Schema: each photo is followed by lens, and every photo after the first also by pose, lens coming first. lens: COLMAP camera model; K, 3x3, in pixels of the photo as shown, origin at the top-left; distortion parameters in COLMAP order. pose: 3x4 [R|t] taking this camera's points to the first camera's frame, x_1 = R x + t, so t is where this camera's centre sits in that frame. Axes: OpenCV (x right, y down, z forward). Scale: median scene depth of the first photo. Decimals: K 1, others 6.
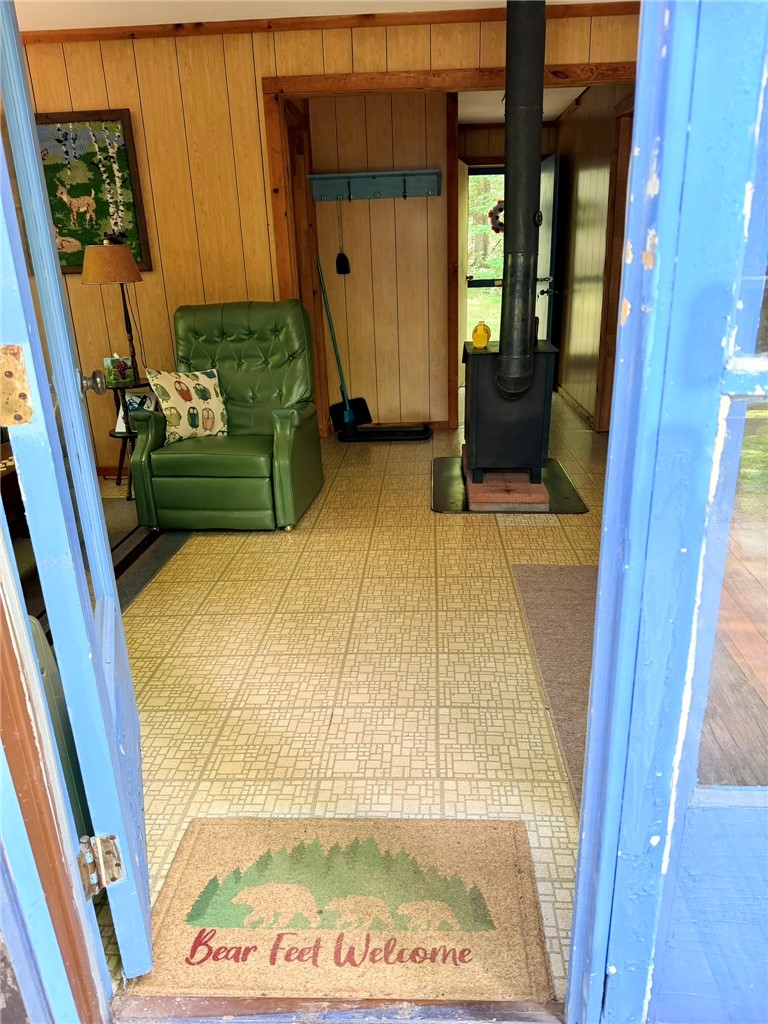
lens RADIAL K [[719.0, 0, 376.2], [0, 719.0, 516.3], [0, 0, 1]] dist [0.022608, -0.019181]
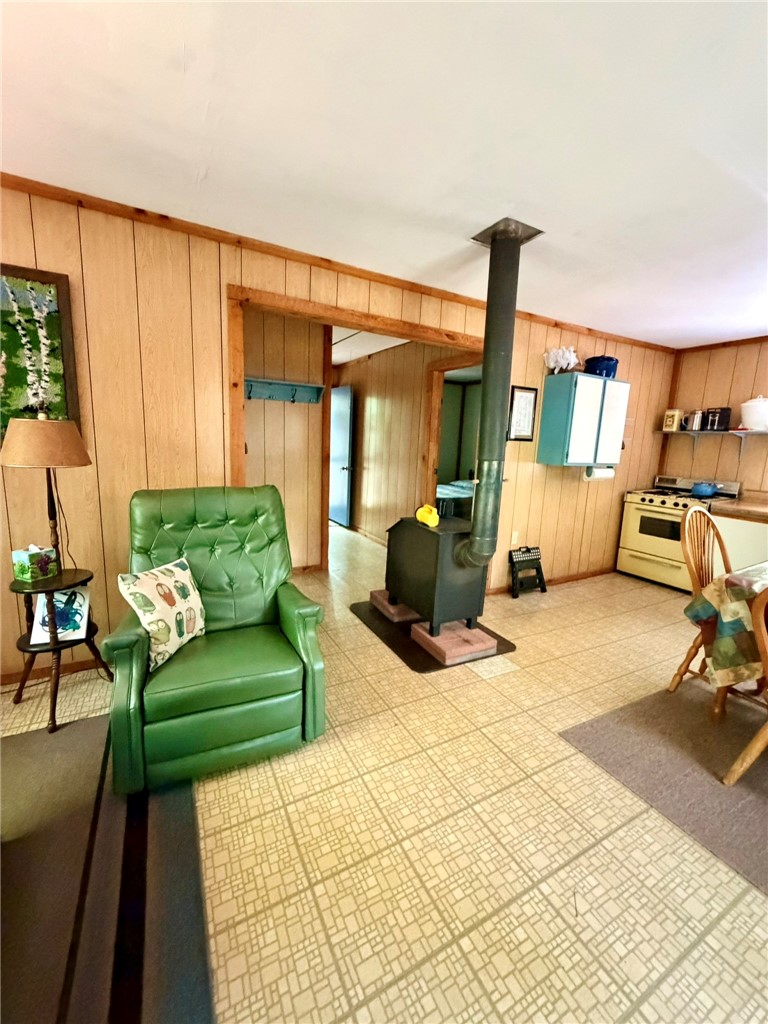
lens RADIAL K [[411.9, 0, 385.8], [0, 411.9, 508.5], [0, 0, 1]] dist [0.010774, 0.000180]
pose [[0.849605, -0.019170, 0.527071, -0.282817], [0.110942, 0.983476, -0.143061, -0.163972], [-0.515619, 0.180020, 0.837693, 0.419034]]
